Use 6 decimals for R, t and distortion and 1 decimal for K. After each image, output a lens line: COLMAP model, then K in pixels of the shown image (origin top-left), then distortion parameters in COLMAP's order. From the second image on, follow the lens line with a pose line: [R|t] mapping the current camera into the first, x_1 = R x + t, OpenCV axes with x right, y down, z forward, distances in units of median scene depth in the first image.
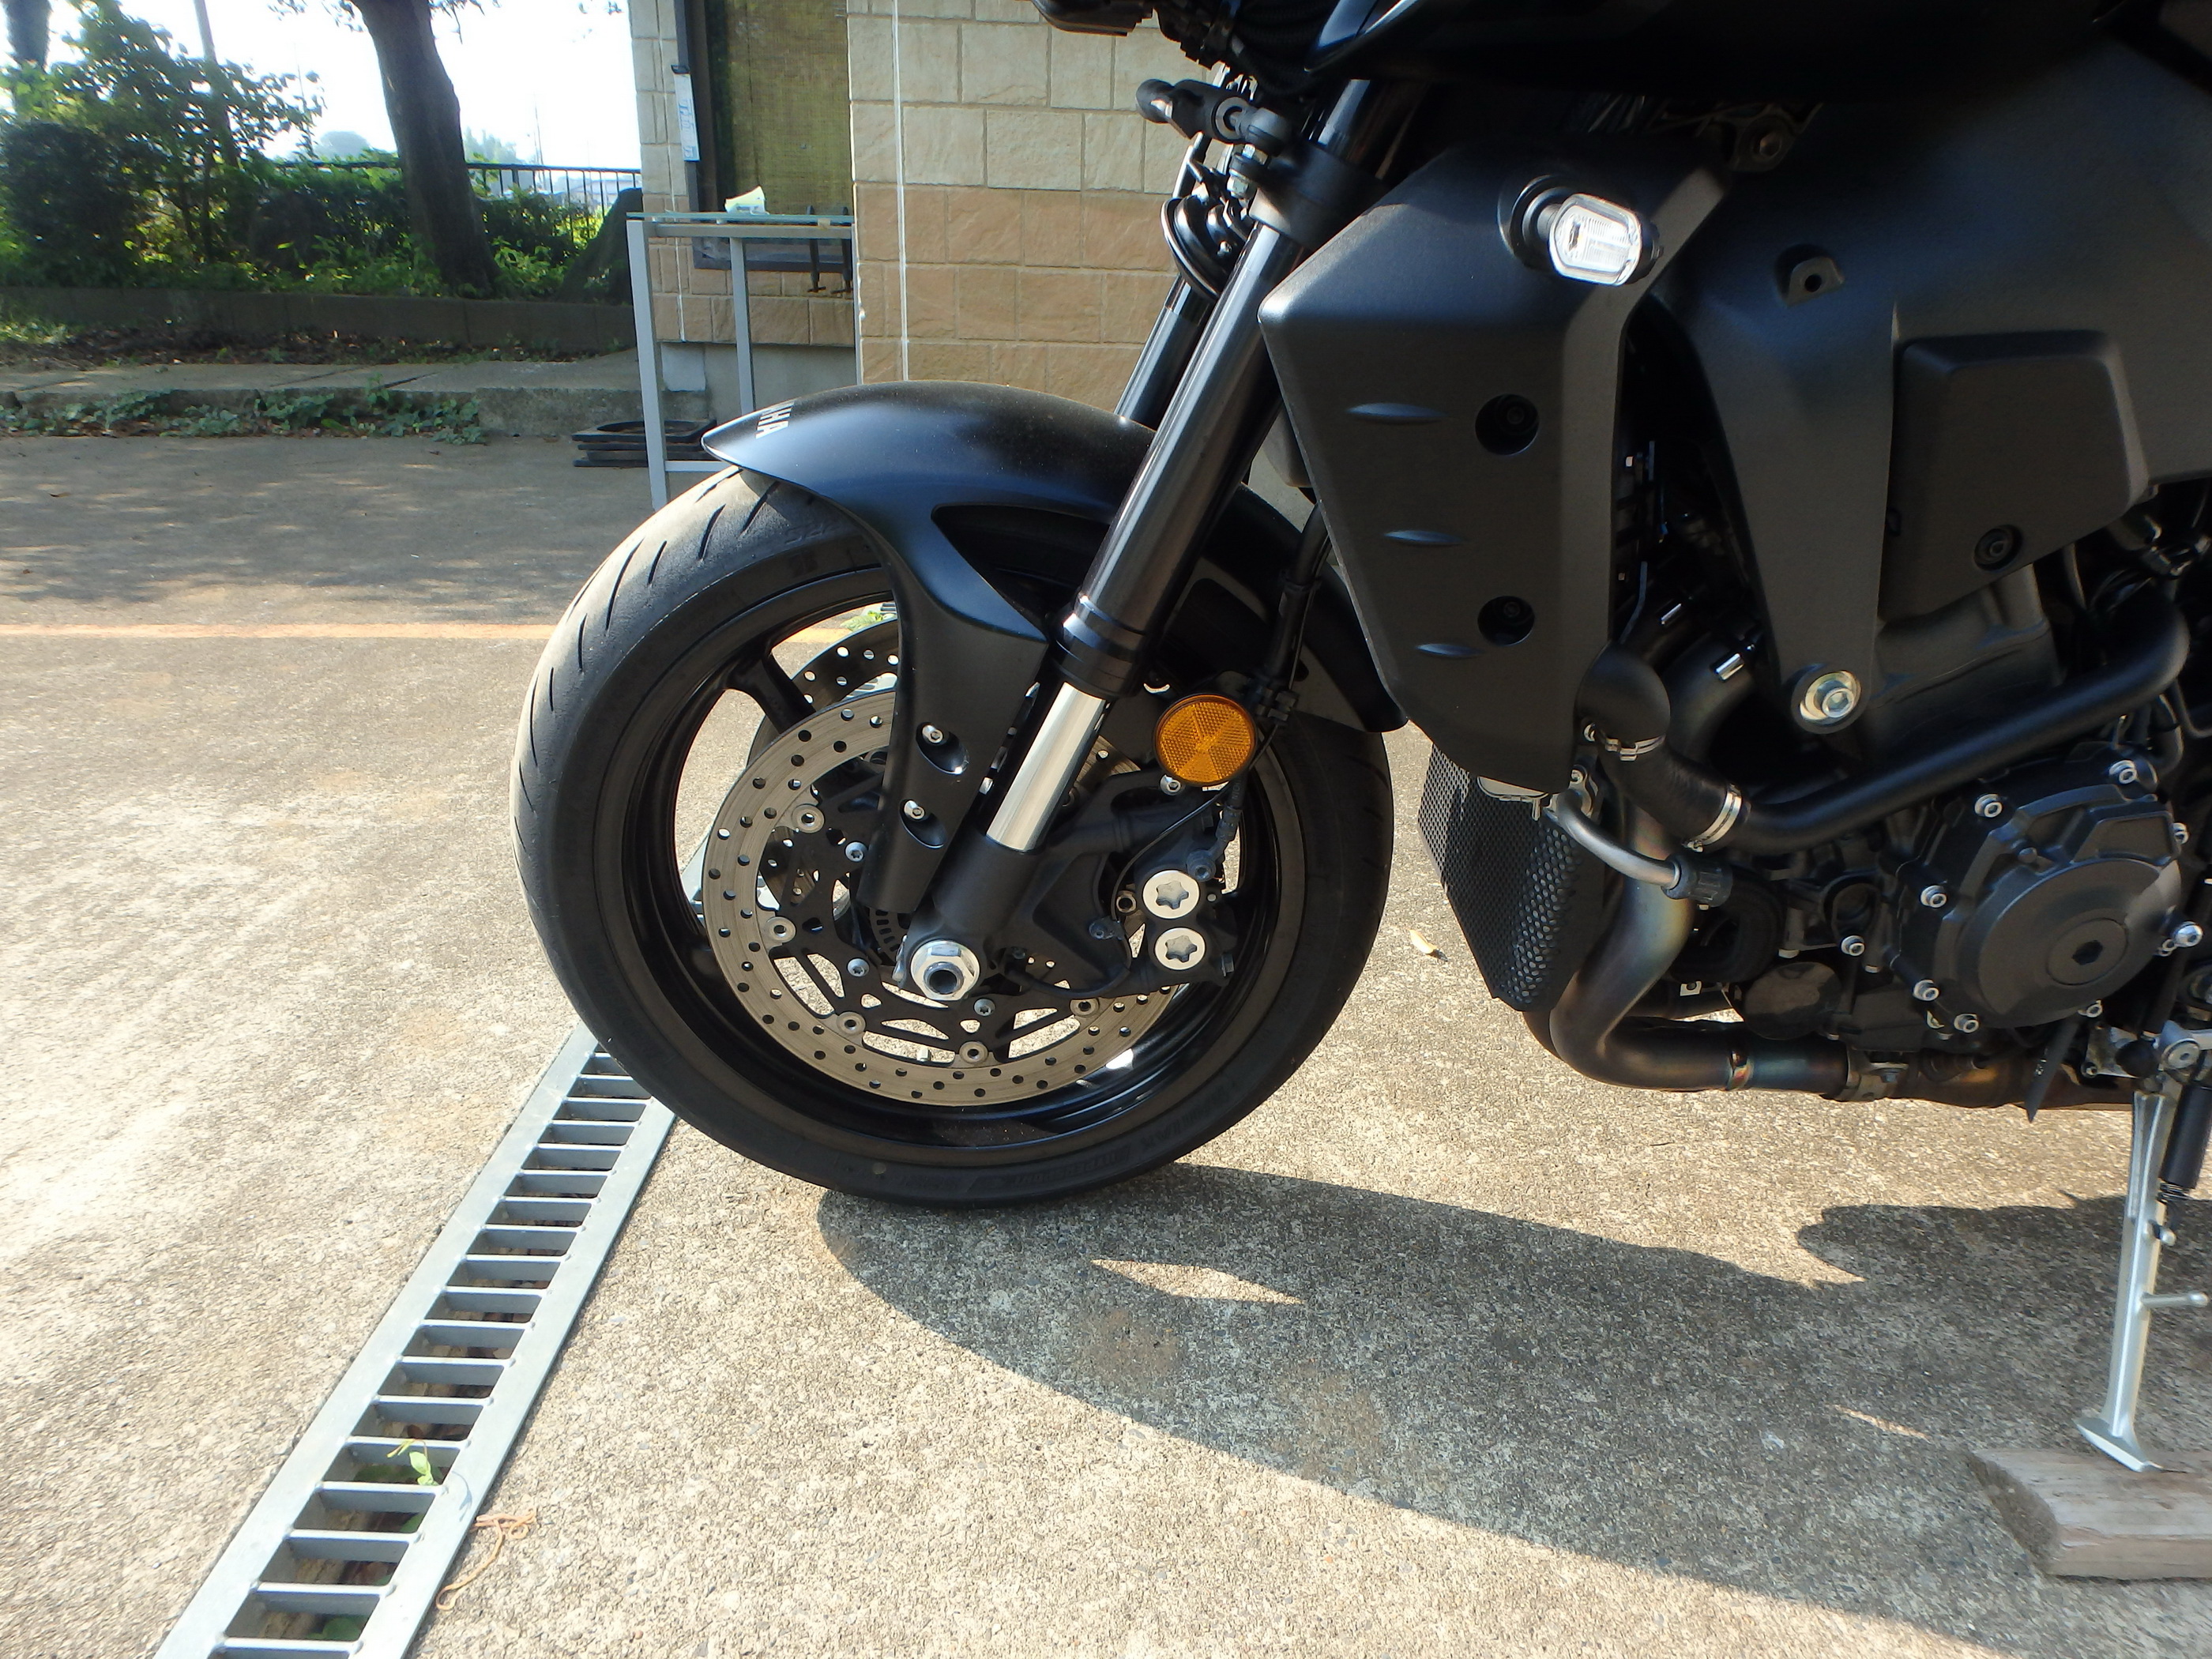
lens RADIAL K [[1363.5, 0, 1108.6], [0, 1363.5, 818.5], [0, 0, 1]] dist [-0.027121, 0.002524]
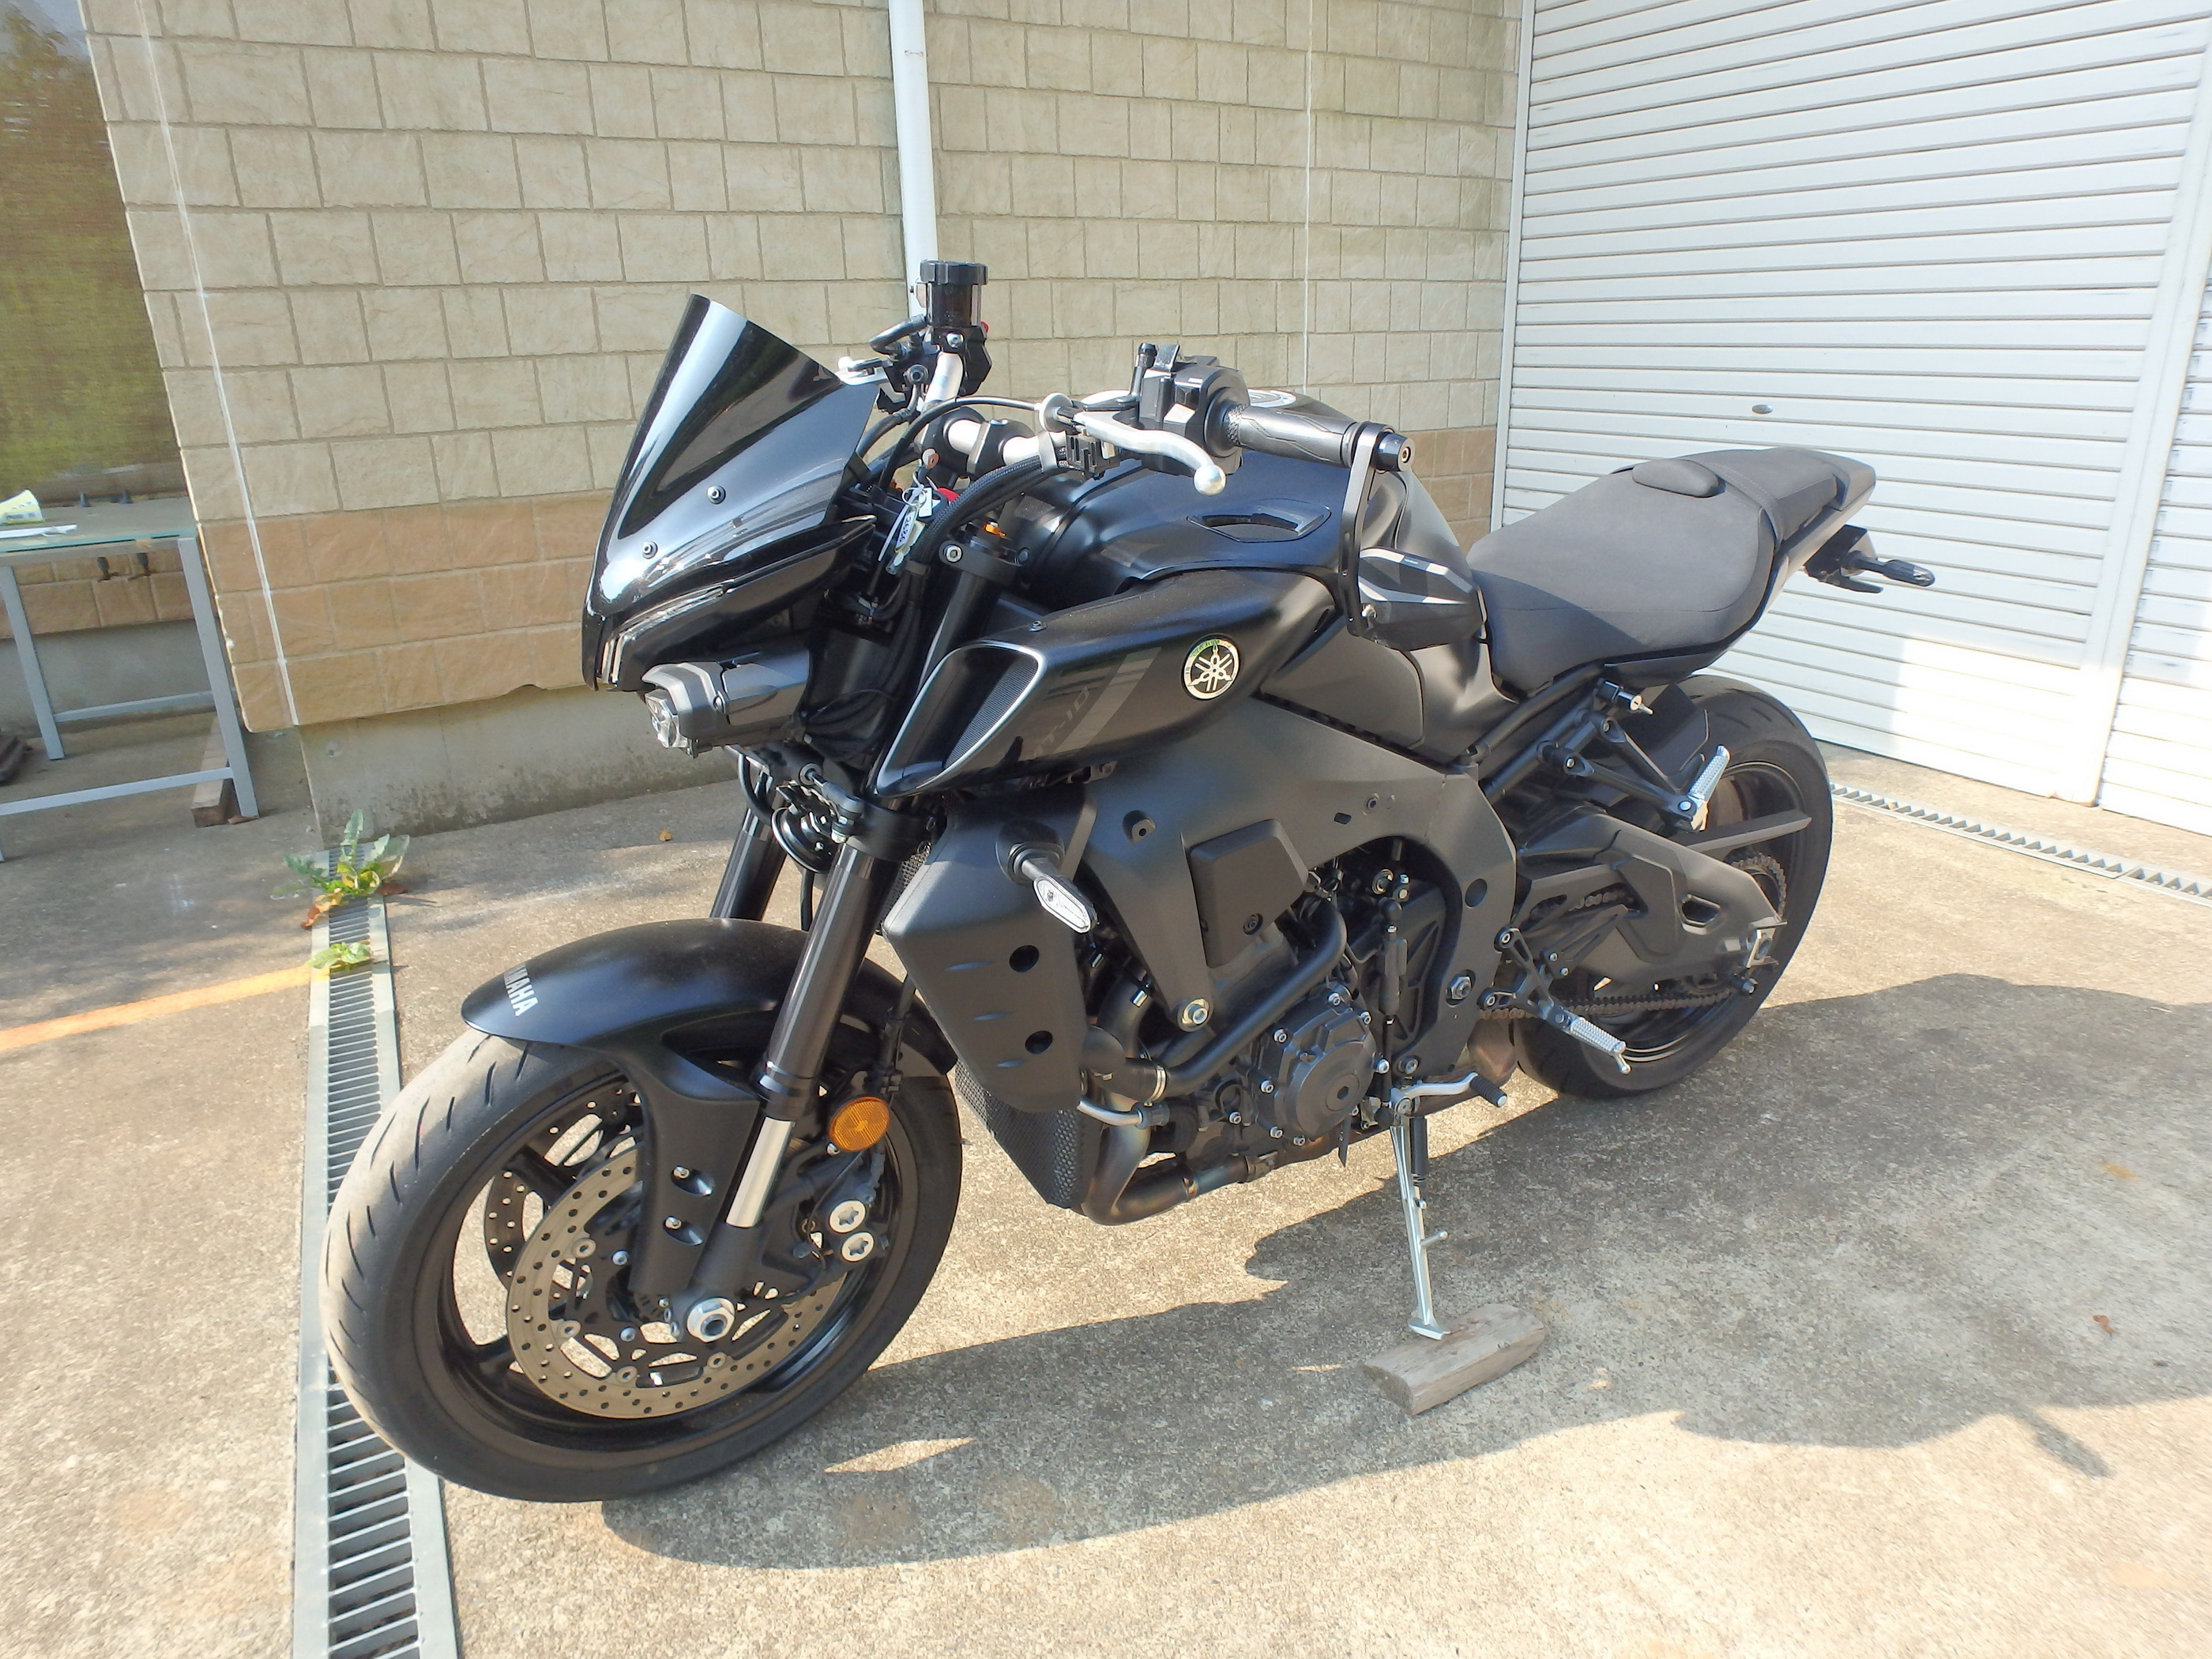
lens RADIAL K [[1368.9, 0, 1111.8], [0, 1368.9, 805.0], [0, 0, 1]] dist [-0.047497, 0.009042]
pose [[0.871797, -0.210880, 0.442153, -0.221558], [0.241676, 0.970259, -0.013762, -0.242003], [-0.426101, 0.118856, 0.896834, -0.439878]]
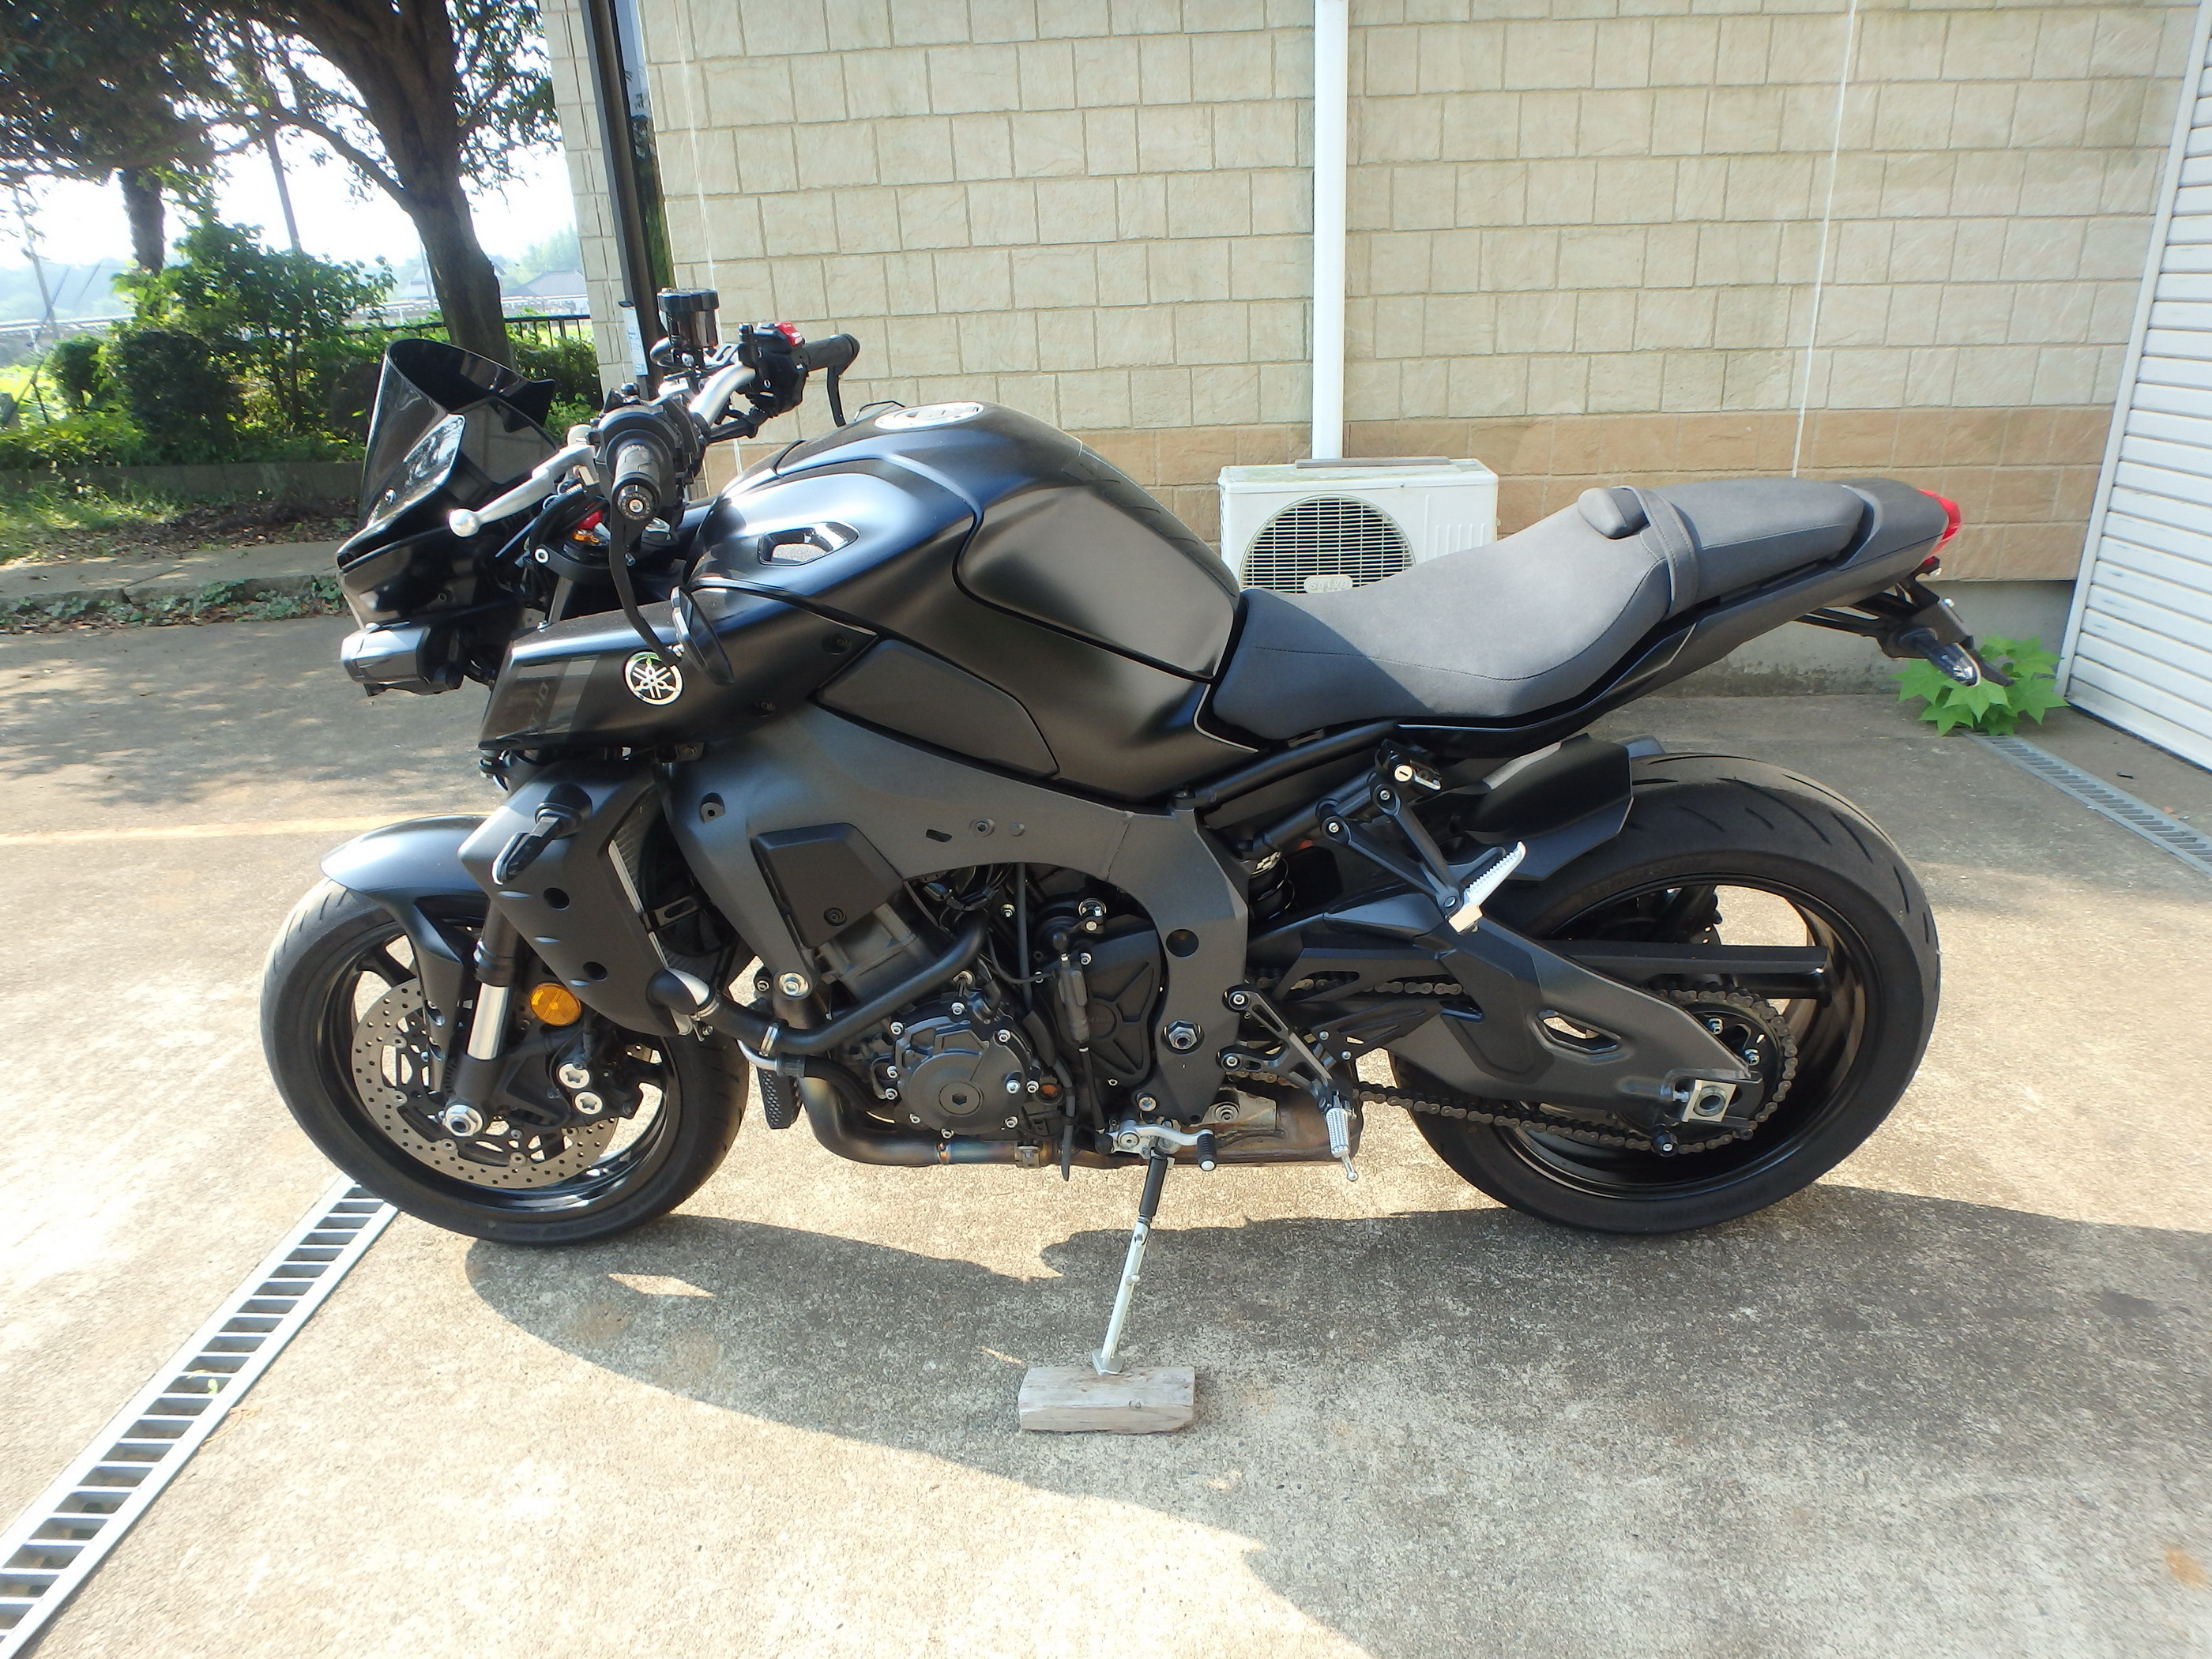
lens RADIAL K [[1360.2, 0, 1134.8], [0, 1360.2, 829.6], [0, 0, 1]] dist [-0.035640, 0.001634]
pose [[0.996637, -0.050224, -0.064744, 0.788951], [0.049106, 0.998618, -0.018745, -0.174320], [0.065596, 0.015503, 0.997726, -0.672361]]
